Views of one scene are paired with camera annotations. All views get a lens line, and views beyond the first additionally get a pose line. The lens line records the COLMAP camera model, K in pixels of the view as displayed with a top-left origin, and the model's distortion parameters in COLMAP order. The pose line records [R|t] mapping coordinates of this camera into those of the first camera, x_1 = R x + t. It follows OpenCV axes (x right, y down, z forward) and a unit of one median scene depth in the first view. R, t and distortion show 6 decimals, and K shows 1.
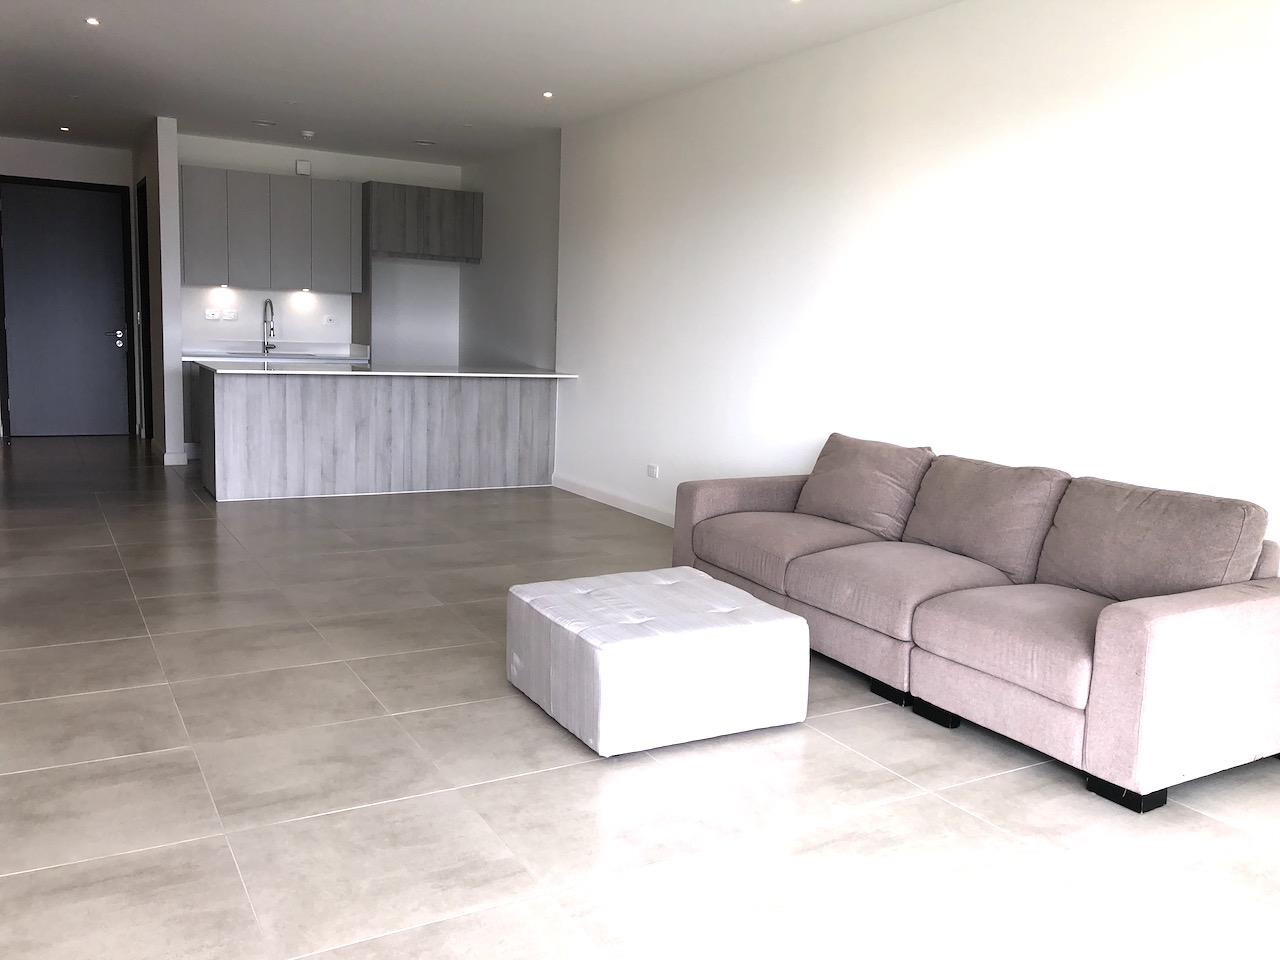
lens RADIAL K [[1052.1, 0, 646.7], [0, 1052.1, 483.2], [0, 0, 1]] dist [0.005182, -0.006957]
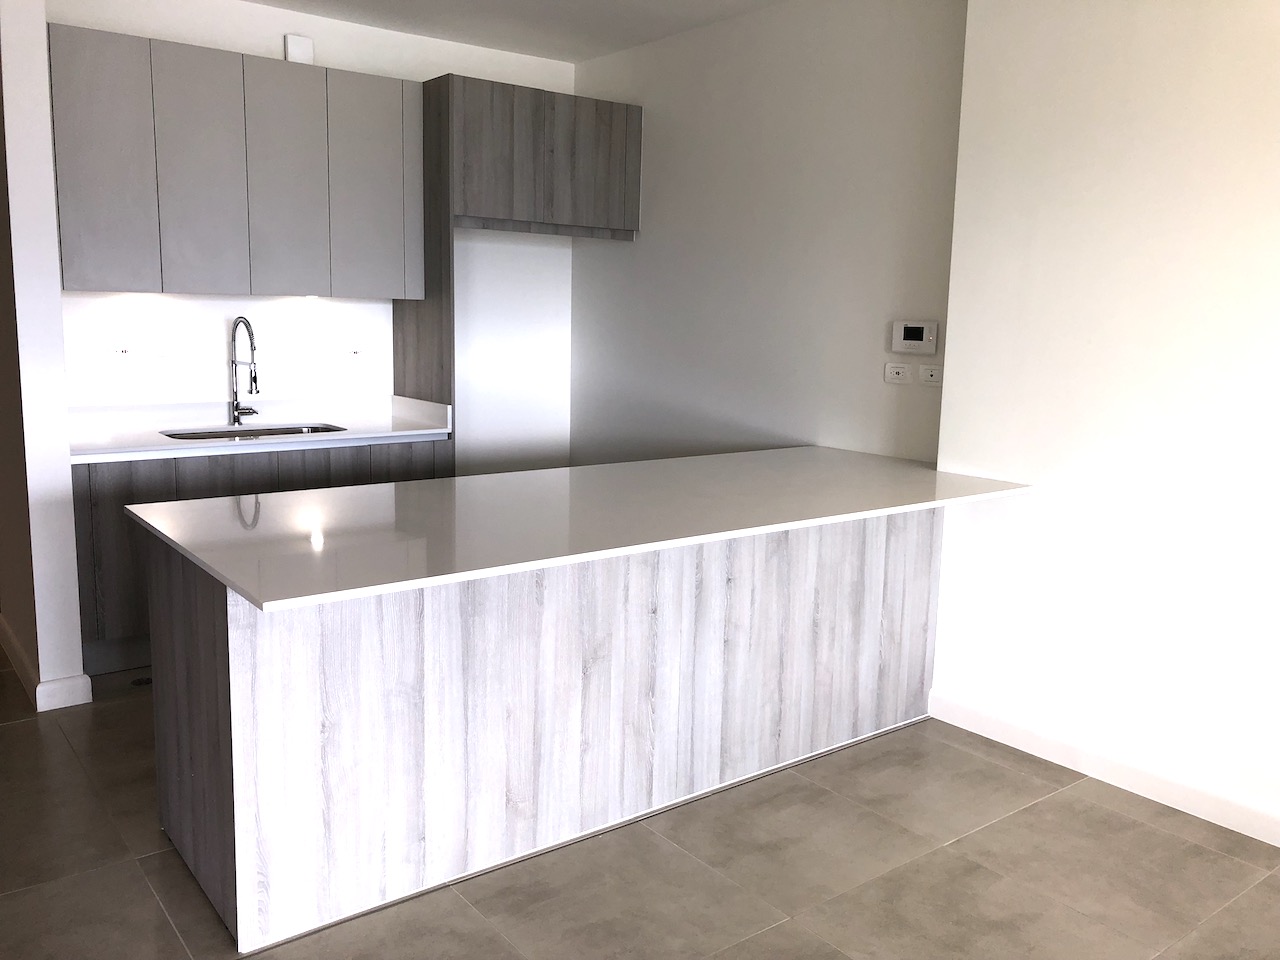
lens RADIAL K [[1052.1, 0, 633.2], [0, 1052.1, 472.7], [0, 0, 1]] dist [0.005182, -0.006957]
pose [[0.991963, -0.035801, 0.121357, -0.285652], [0.034657, 0.999333, 0.011524, -0.120468], [-0.121688, -0.007226, 0.992542, 0.583786]]
